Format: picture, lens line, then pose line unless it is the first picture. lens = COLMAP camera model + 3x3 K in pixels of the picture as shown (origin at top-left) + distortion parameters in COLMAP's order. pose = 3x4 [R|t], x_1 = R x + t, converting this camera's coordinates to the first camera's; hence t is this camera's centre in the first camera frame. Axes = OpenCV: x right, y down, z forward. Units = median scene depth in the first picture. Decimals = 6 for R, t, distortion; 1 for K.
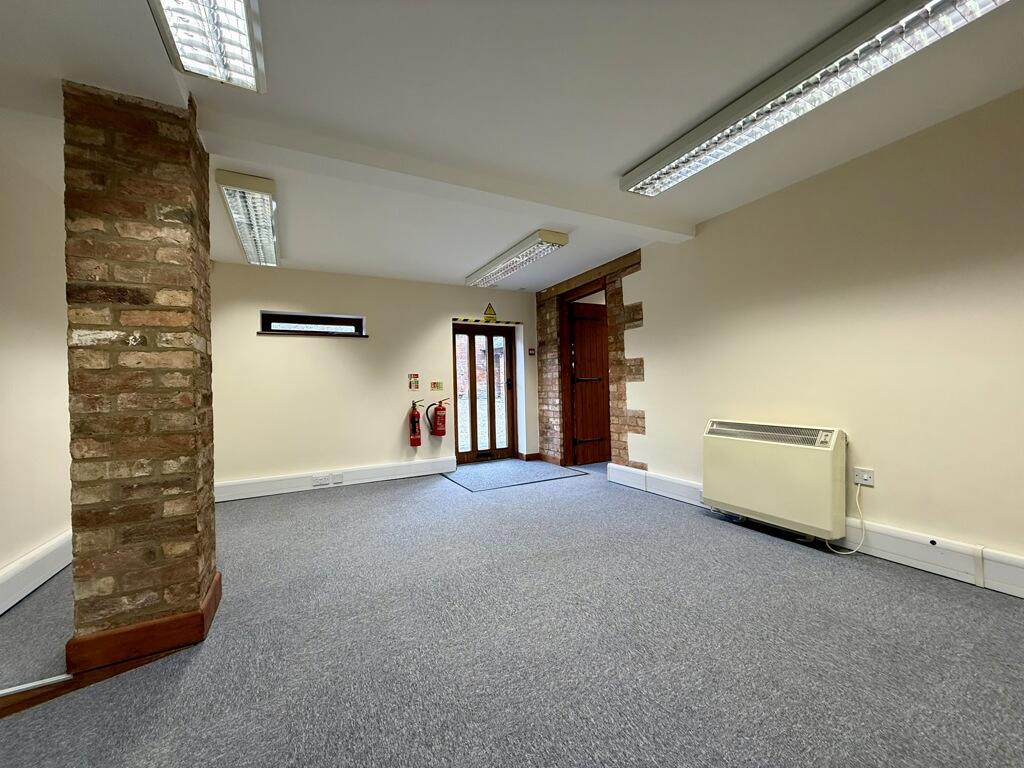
lens RADIAL K [[405.9, 0, 511.0], [0, 405.9, 385.7], [0, 0, 1]] dist [-0.000355, 0.000503]
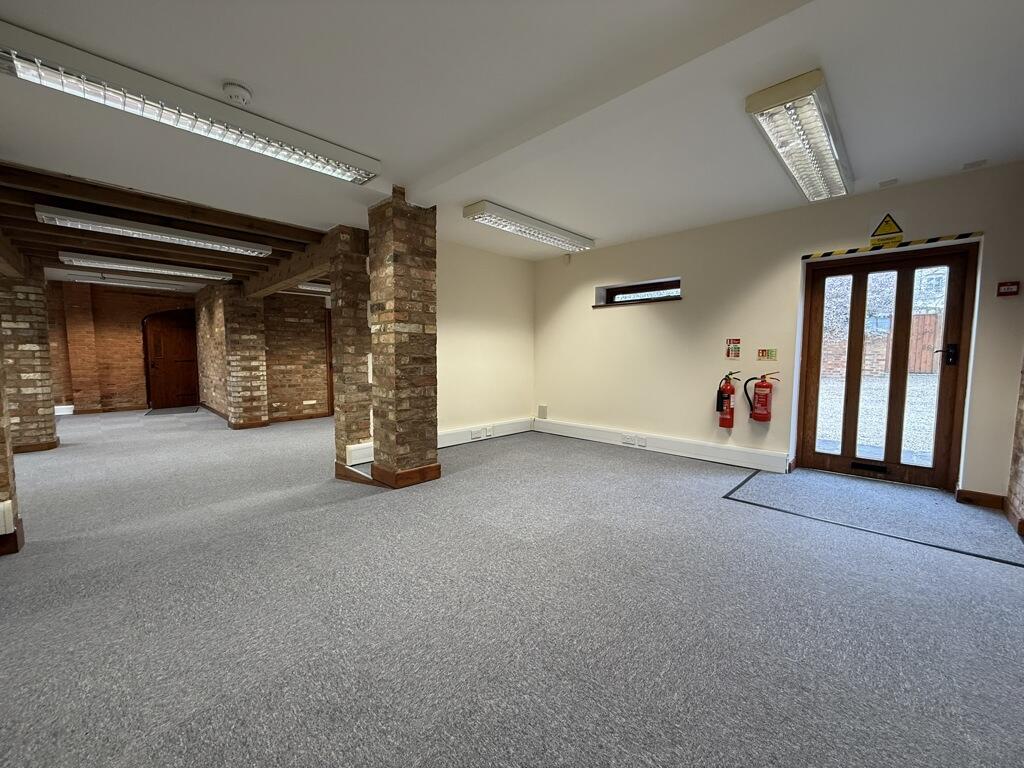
lens RADIAL K [[405.9, 0, 507.8], [0, 405.9, 387.2], [0, 0, 1]] dist [-0.000355, 0.000503]
pose [[0.300243, 0.103638, -0.948216, 0.405639], [-0.008910, 0.994341, 0.105858, -0.015226], [0.953821, -0.023335, 0.299467, 0.338545]]
